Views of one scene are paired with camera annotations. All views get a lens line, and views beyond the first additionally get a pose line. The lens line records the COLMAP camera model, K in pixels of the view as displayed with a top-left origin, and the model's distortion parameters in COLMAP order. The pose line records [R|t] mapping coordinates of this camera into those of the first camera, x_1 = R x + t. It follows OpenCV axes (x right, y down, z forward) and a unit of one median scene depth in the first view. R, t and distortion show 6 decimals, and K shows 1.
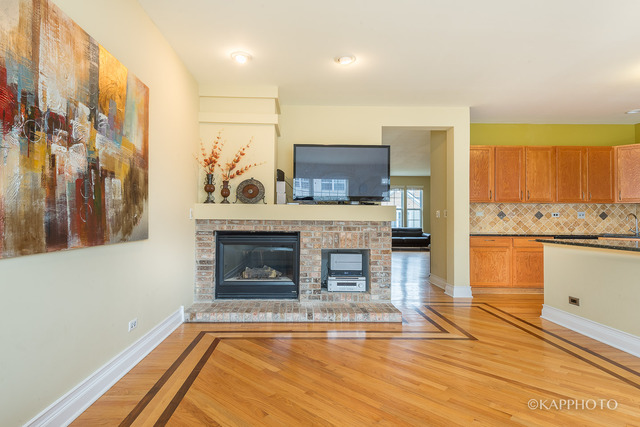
lens RADIAL K [[356.1, 0, 293.6], [0, 356.1, 212.1], [0, 0, 1]] dist [0.028433, -0.002485]
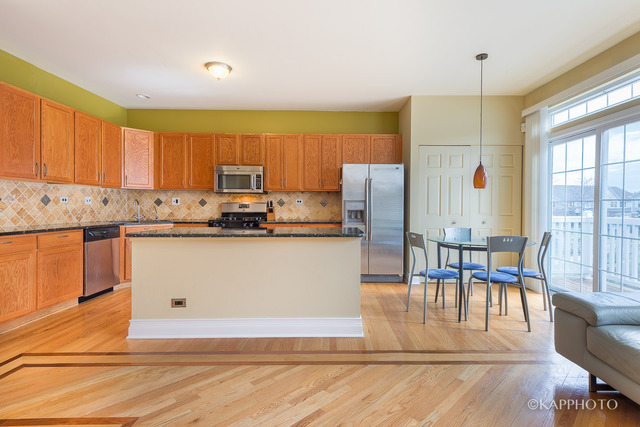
lens RADIAL K [[356.1, 0, 321.8], [0, 356.1, 209.8], [0, 0, 1]] dist [0.028433, -0.002485]
pose [[-0.015447, -0.016083, 0.999751, -0.044557], [-0.016294, 0.999742, 0.015831, 0.008304], [-0.999748, -0.016046, -0.015705, 0.521248]]
